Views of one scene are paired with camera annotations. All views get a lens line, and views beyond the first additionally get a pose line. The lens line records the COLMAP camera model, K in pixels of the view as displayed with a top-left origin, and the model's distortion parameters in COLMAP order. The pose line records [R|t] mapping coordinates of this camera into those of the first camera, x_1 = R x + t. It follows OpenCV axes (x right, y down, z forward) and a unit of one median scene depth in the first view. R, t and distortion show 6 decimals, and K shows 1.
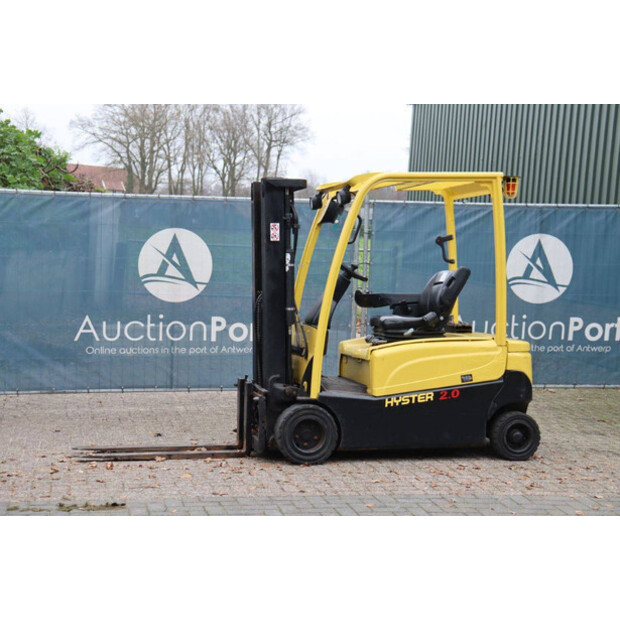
lens RADIAL K [[1193.0, 0, 315.8], [0, 1193.0, 307.0], [0, 0, 1]] dist [0.266447, 0.000000]
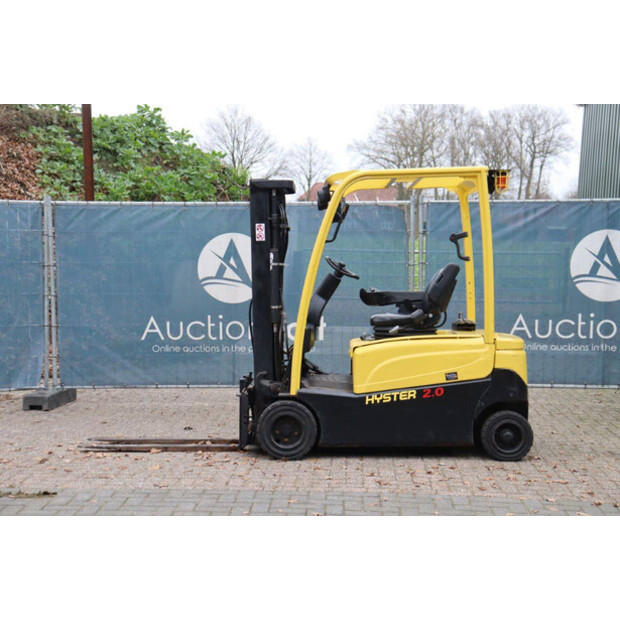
lens RADIAL K [[1116.6, 0, 312.7], [0, 1116.6, 303.9], [0, 0, 1]] dist [0.214563, 0.000000]
pose [[0.969250, -0.008823, -0.245921, 0.225004], [0.006731, 0.999934, -0.009347, 0.007319], [0.245987, 0.007405, 0.969245, 0.073863]]
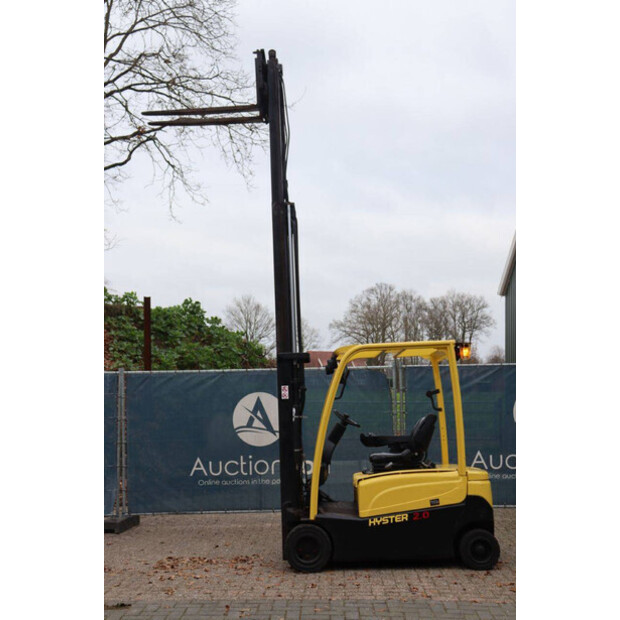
lens RADIAL K [[821.7, 0, 312.3], [0, 821.7, 313.8], [0, 0, 1]] dist [0.068163, 0.000000]
pose [[0.971036, -0.062564, -0.230596, 0.198920], [0.025215, 0.986553, -0.161488, 0.000502], [0.237598, 0.150996, 0.959556, 0.092217]]
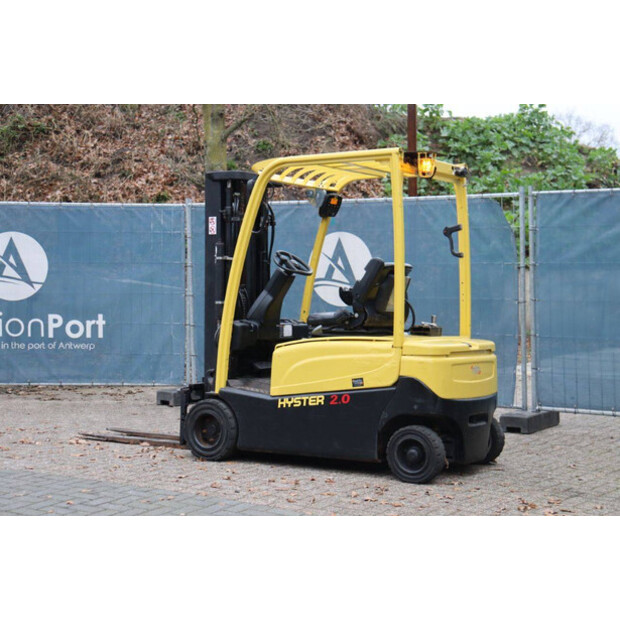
lens RADIAL K [[1224.0, 0, 313.4], [0, 1224.0, 305.1], [0, 0, 1]] dist [0.317997, 0.000000]
pose [[0.698261, 0.006283, -0.715816, 0.697741], [-0.032911, 0.999186, -0.023334, 0.022849], [0.715086, 0.039852, 0.697899, 0.317663]]
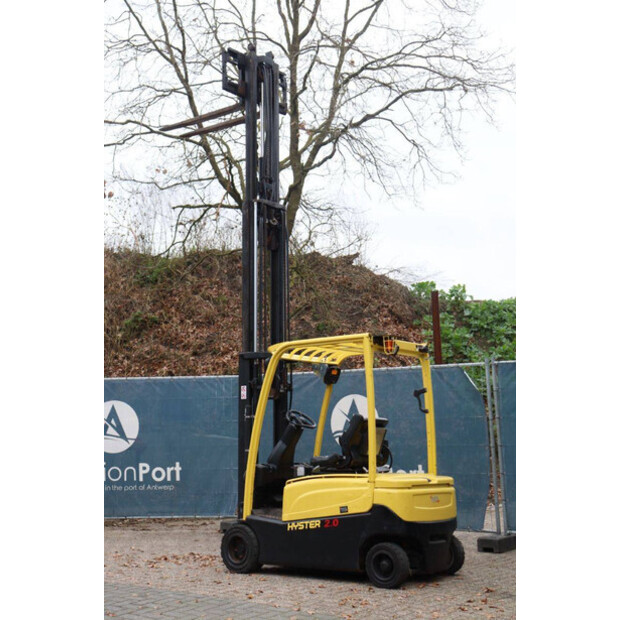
lens RADIAL K [[1029.0, 0, 308.3], [0, 1029.0, 312.8], [0, 0, 1]] dist [0.194529, 0.000000]
pose [[0.628244, -0.110774, -0.770090, 0.840557], [-0.018713, 0.987374, -0.157295, 0.027494], [0.777791, 0.113231, 0.618239, 0.302241]]
